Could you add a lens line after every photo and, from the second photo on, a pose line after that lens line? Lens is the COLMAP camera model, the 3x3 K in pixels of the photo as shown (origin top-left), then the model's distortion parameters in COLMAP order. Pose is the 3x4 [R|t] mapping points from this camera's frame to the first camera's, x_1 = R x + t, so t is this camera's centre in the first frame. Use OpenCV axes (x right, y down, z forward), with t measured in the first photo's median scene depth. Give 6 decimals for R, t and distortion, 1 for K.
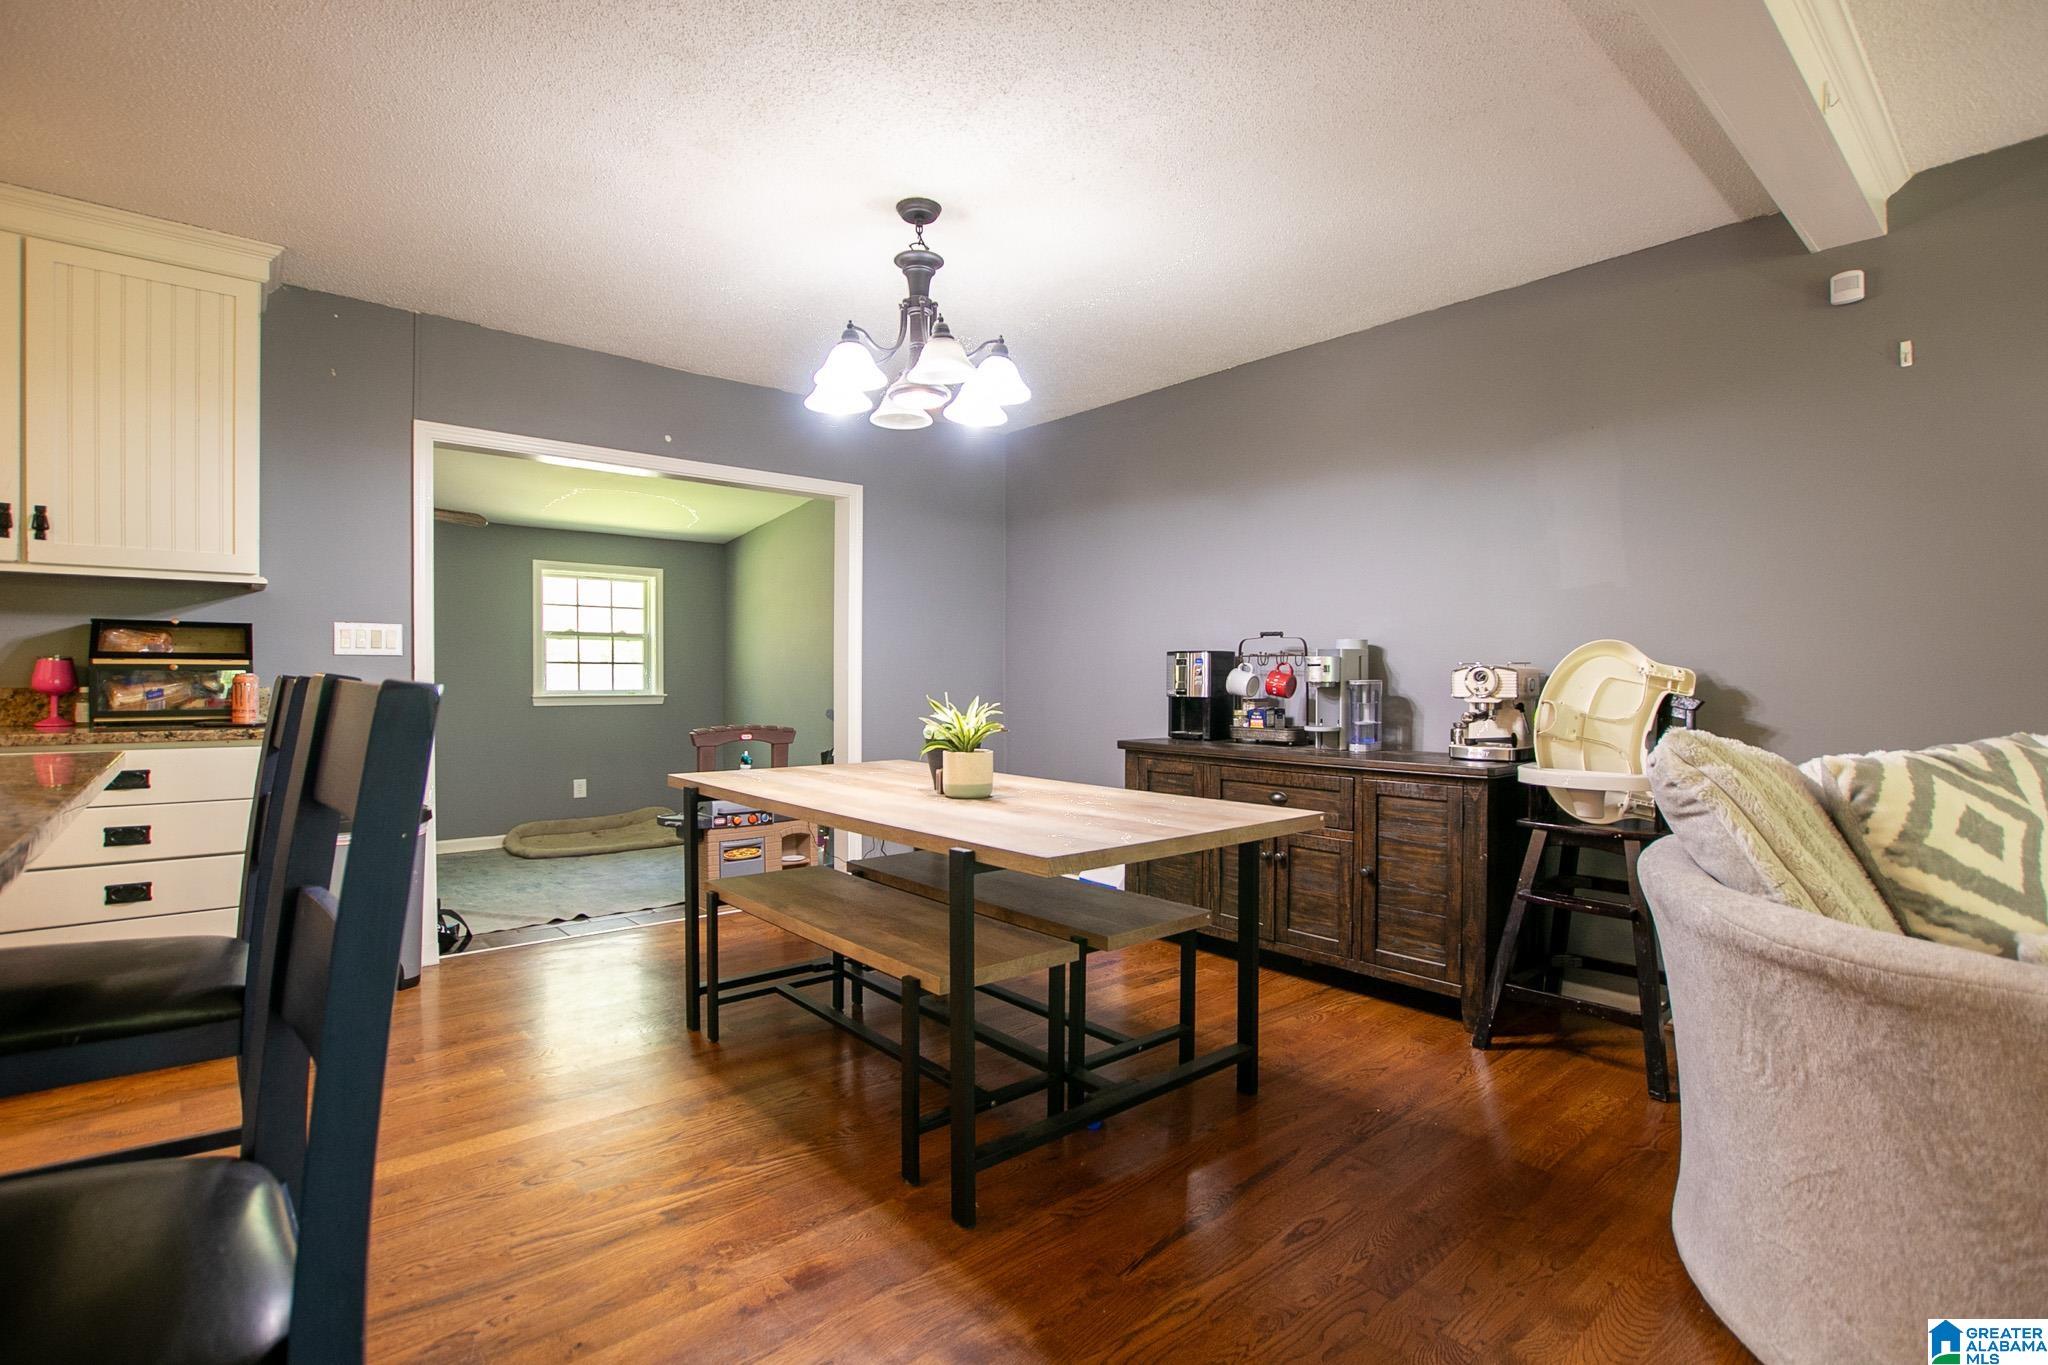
lens RADIAL K [[973.5, 0, 1000.6], [0, 973.5, 690.3], [0, 0, 1]] dist [-0.003226, -0.000353]
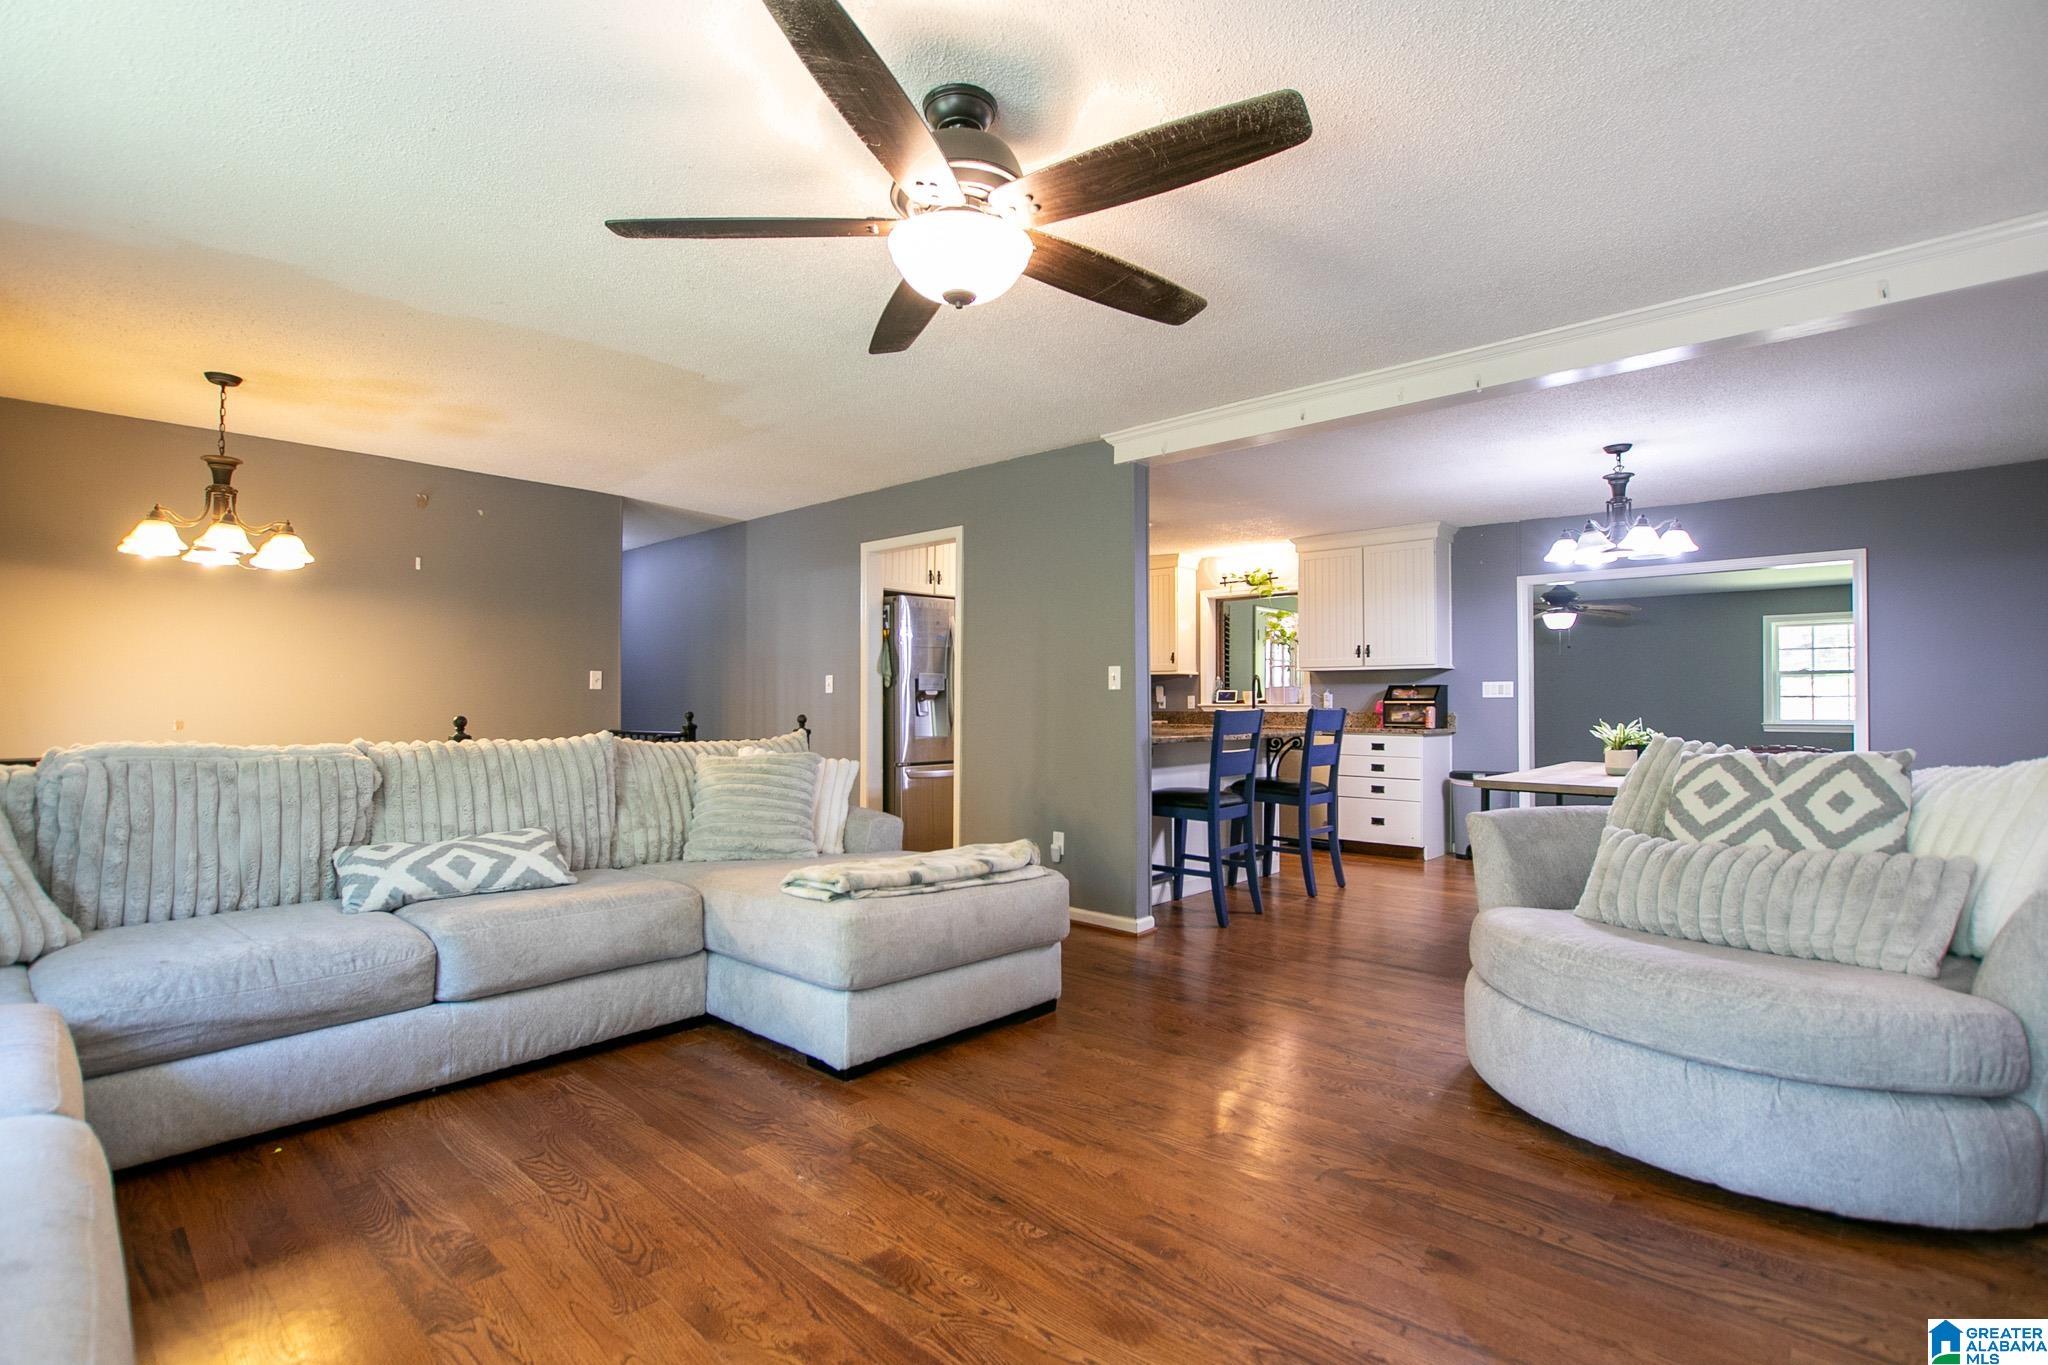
lens RADIAL K [[973.5, 0, 1000.6], [0, 973.5, 690.3], [0, 0, 1]] dist [-0.003226, -0.000353]
pose [[0.118454, -0.017416, -0.992807, 1.467289], [-0.013614, 0.999724, -0.019162, 0.002158], [0.992866, 0.015786, 0.118185, -0.314672]]
